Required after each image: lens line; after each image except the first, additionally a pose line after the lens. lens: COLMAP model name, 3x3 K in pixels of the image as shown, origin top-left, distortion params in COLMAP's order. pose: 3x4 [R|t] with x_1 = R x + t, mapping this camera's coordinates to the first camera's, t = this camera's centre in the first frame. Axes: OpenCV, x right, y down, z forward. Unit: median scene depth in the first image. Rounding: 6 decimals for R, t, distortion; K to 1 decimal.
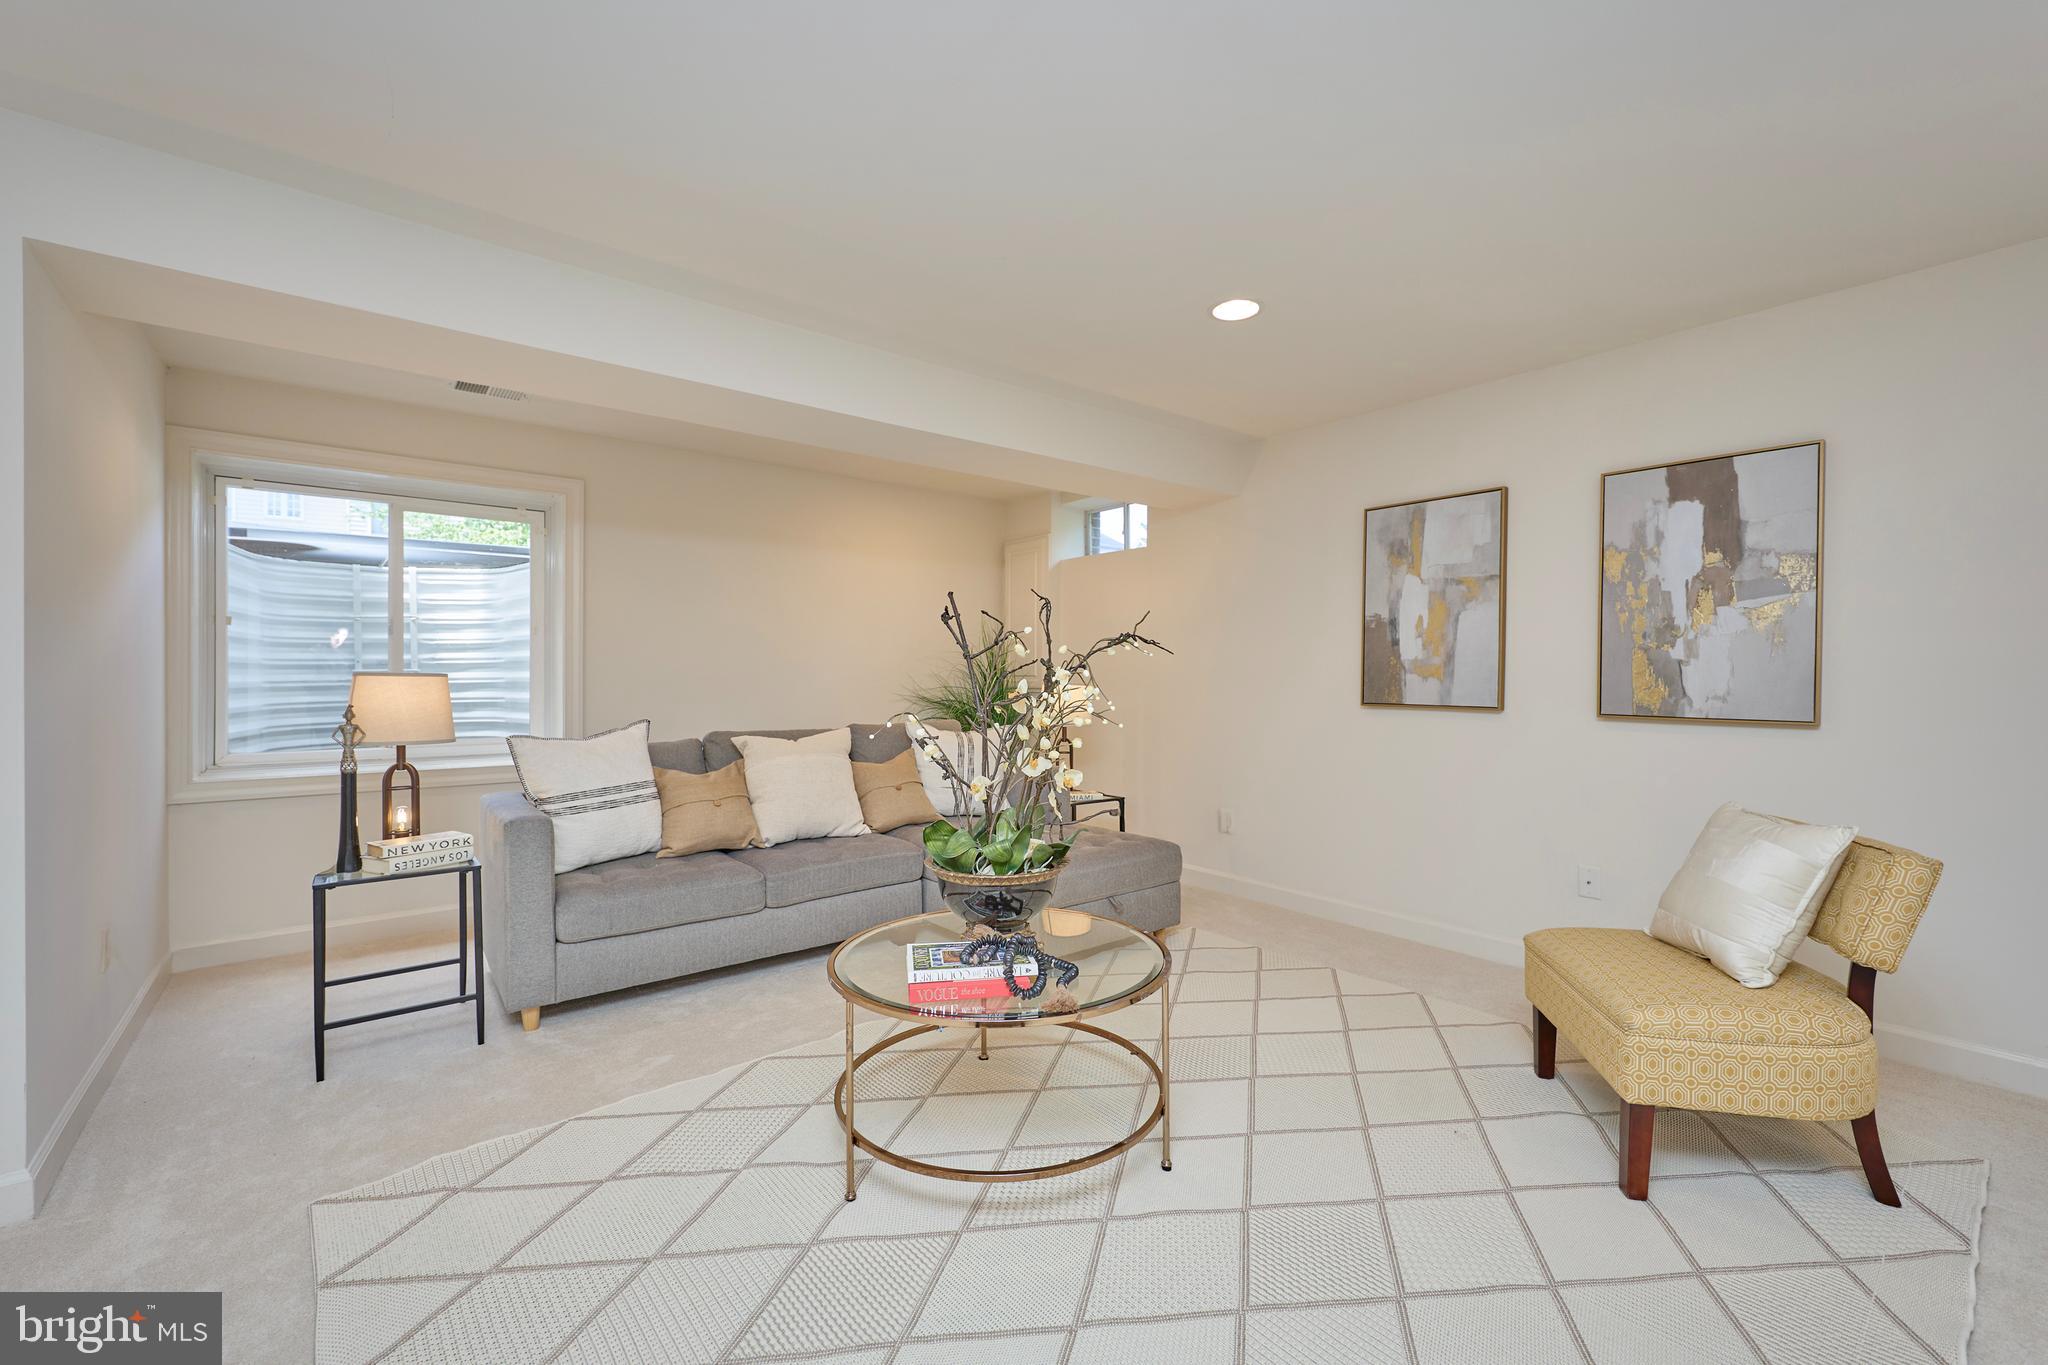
lens RADIAL K [[824.6, 0, 1020.3], [0, 824.6, 674.8], [0, 0, 1]] dist [-0.008709, 0.000759]
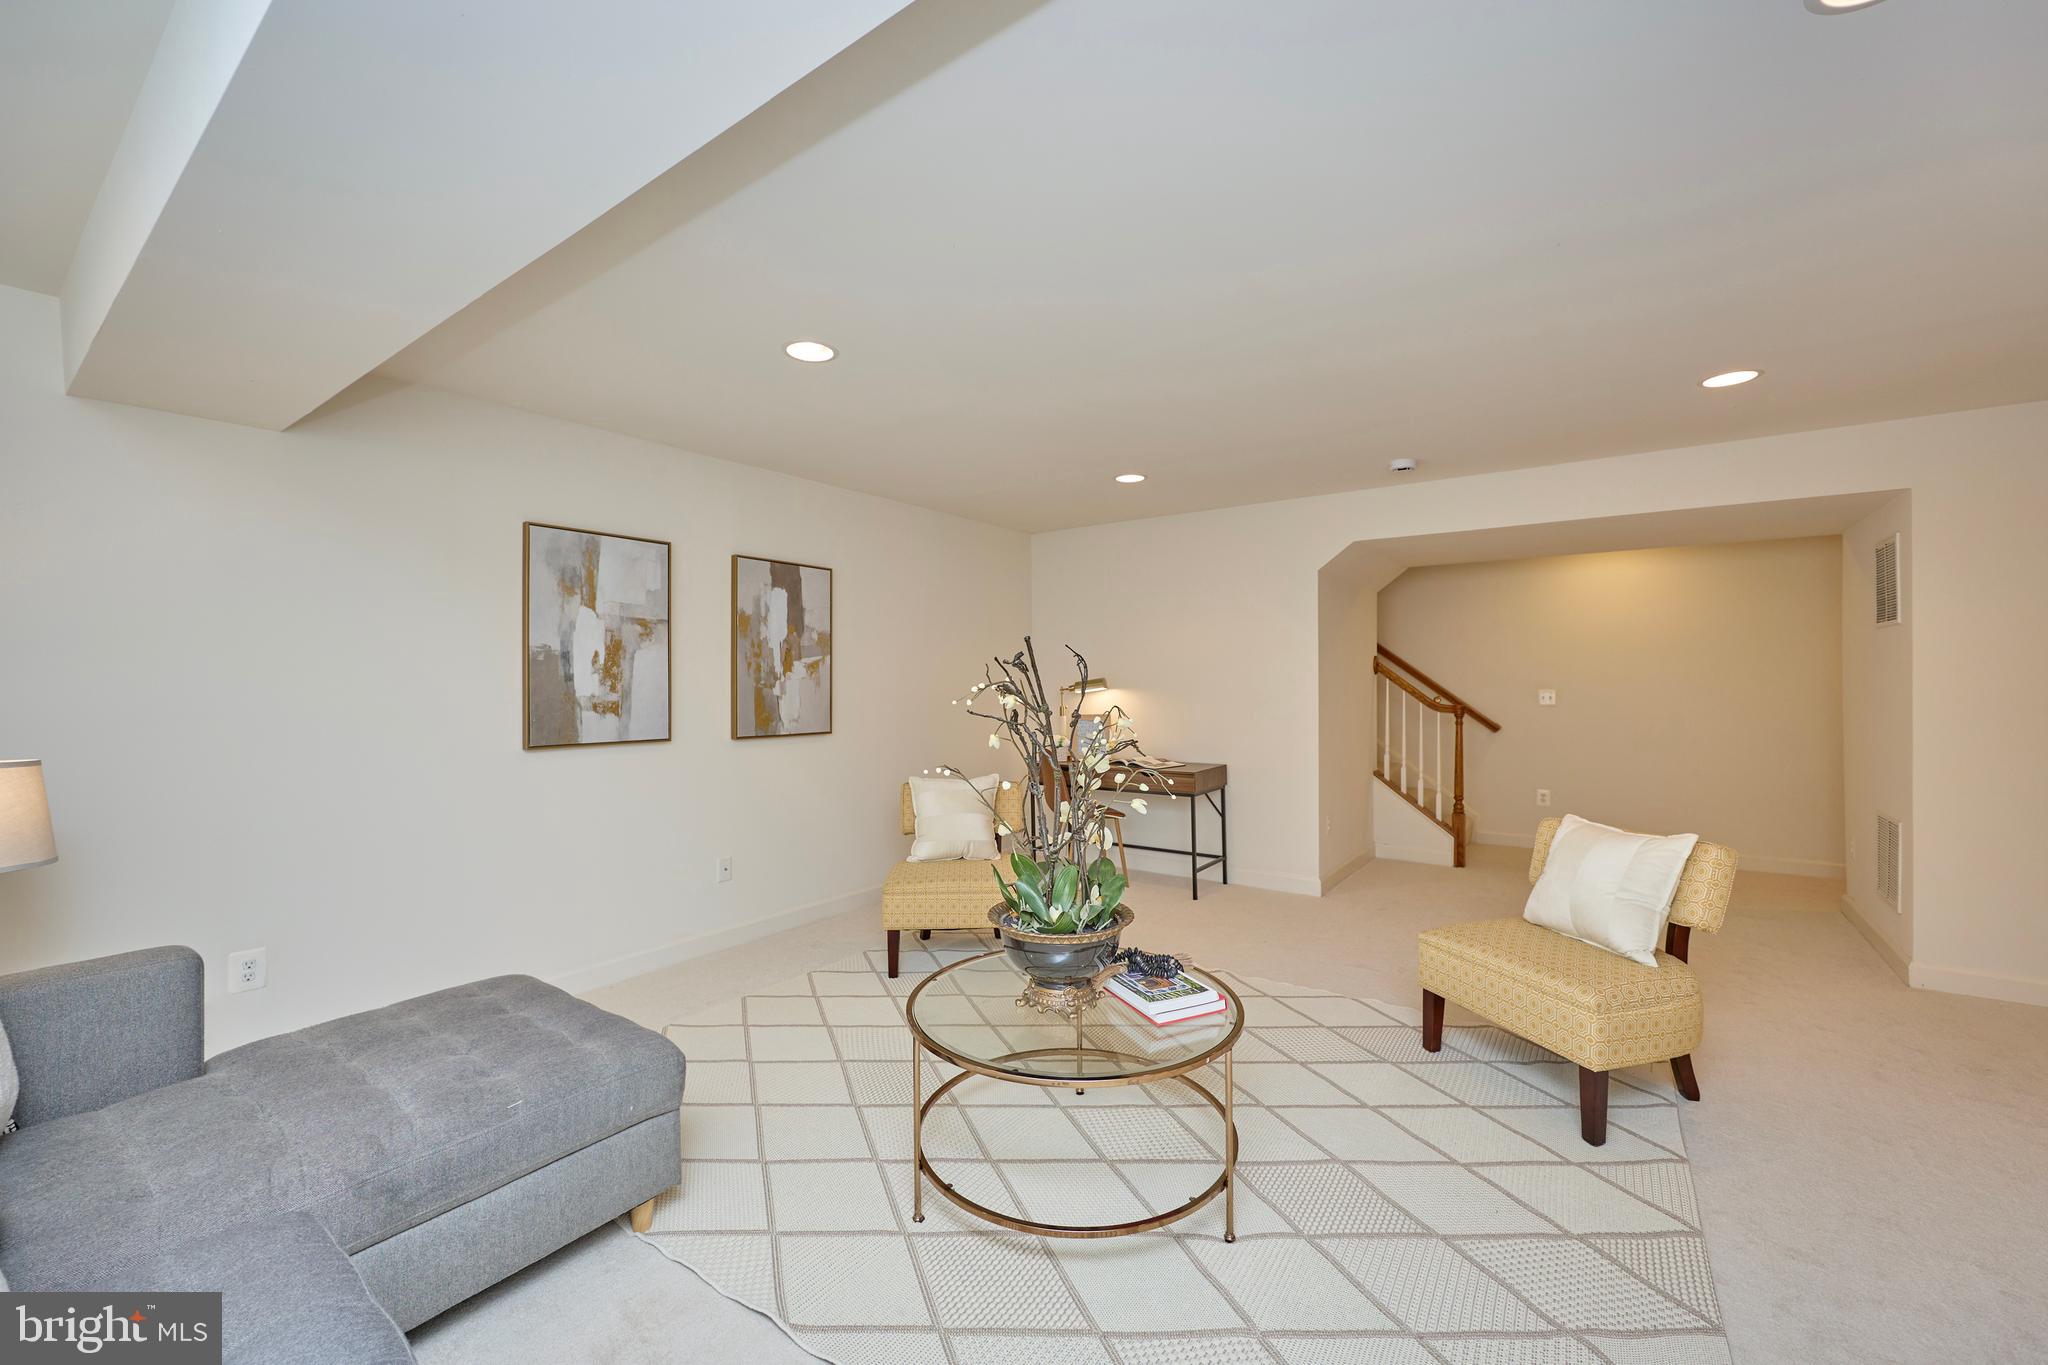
lens RADIAL K [[824.6, 0, 1020.3], [0, 824.6, 674.8], [0, 0, 1]] dist [-0.008709, 0.000759]
pose [[-0.272521, 0.008450, 0.962113, -0.652731], [0.005554, 0.999959, -0.007209, -0.038032], [-0.962134, 0.003379, -0.272557, 0.877653]]
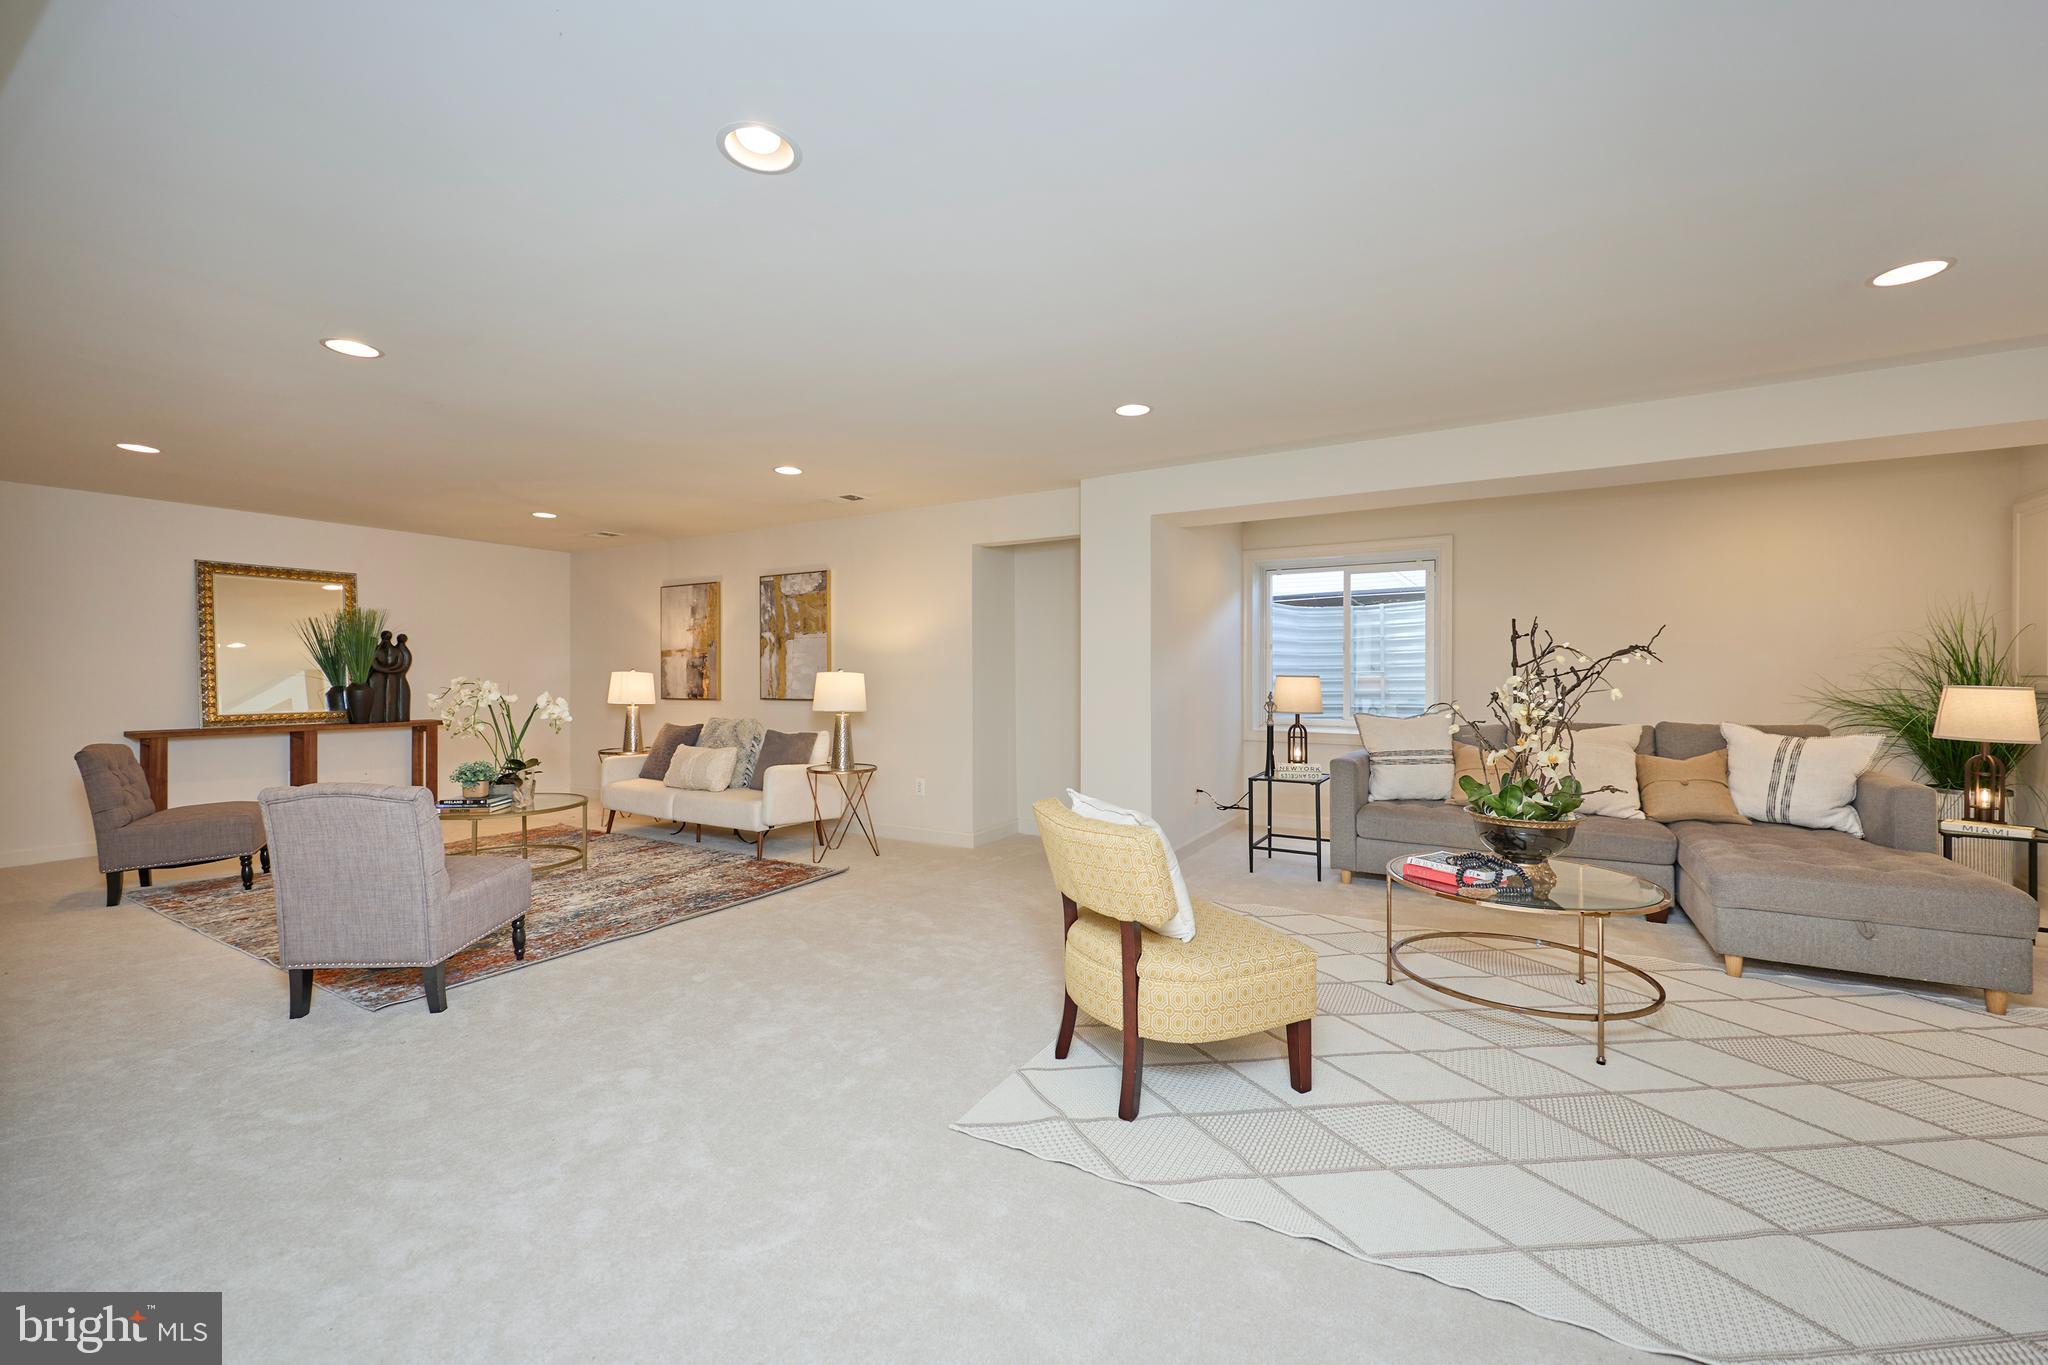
lens RADIAL K [[824.6, 0, 1020.3], [0, 824.6, 674.8], [0, 0, 1]] dist [-0.008709, 0.000759]
pose [[0.329783, 0.000178, -0.944057, 0.665654], [0.004040, 0.999991, 0.001600, -0.007604], [0.944048, -0.004342, 0.329779, -0.171618]]
